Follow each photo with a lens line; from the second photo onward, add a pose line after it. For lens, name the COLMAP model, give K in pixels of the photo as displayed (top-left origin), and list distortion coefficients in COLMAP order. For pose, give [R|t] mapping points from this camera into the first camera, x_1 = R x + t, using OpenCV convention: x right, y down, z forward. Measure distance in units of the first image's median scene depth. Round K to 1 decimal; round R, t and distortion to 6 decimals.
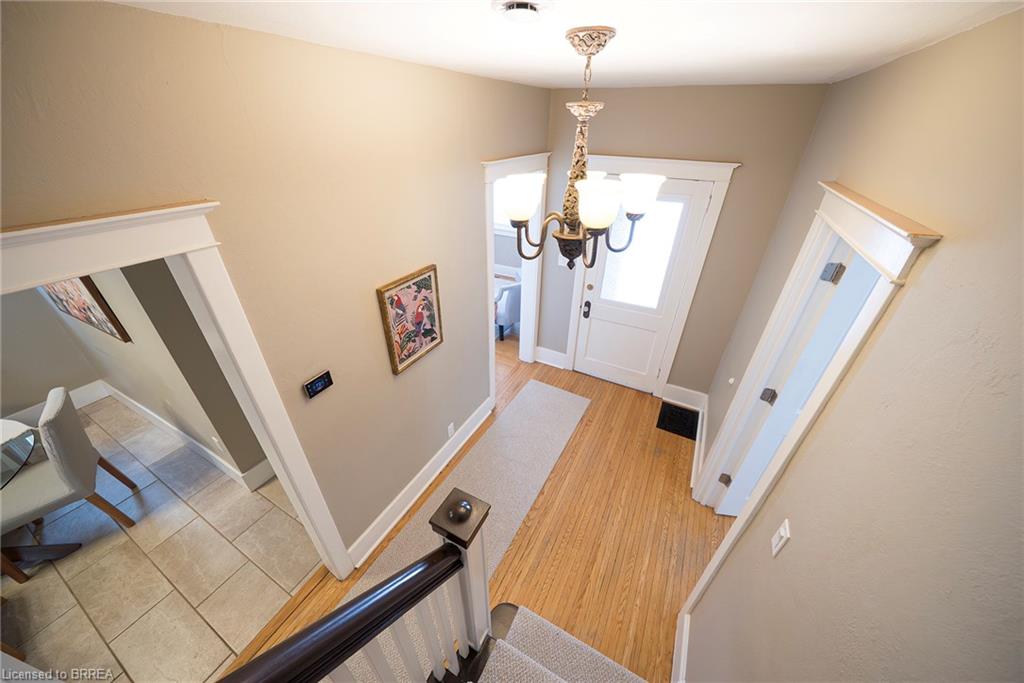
lens RADIAL K [[353.3, 0, 511.2], [0, 353.3, 343.1], [0, 0, 1]] dist [-0.001089, -0.000037]
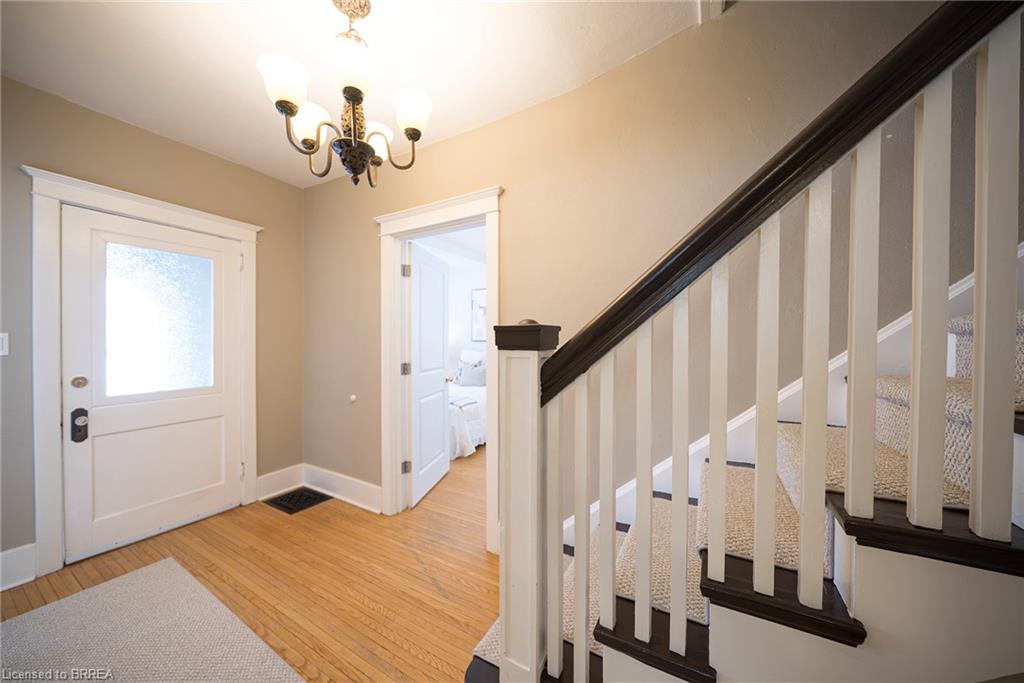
lens RADIAL K [[353.3, 0, 511.2], [0, 353.3, 343.1], [0, 0, 1]] dist [-0.001089, -0.000037]
pose [[0.030731, -0.025533, 0.999202, -1.706334], [0.526975, 0.849863, 0.005510, 0.819030], [-0.849325, 0.526384, 0.039572, 1.722570]]
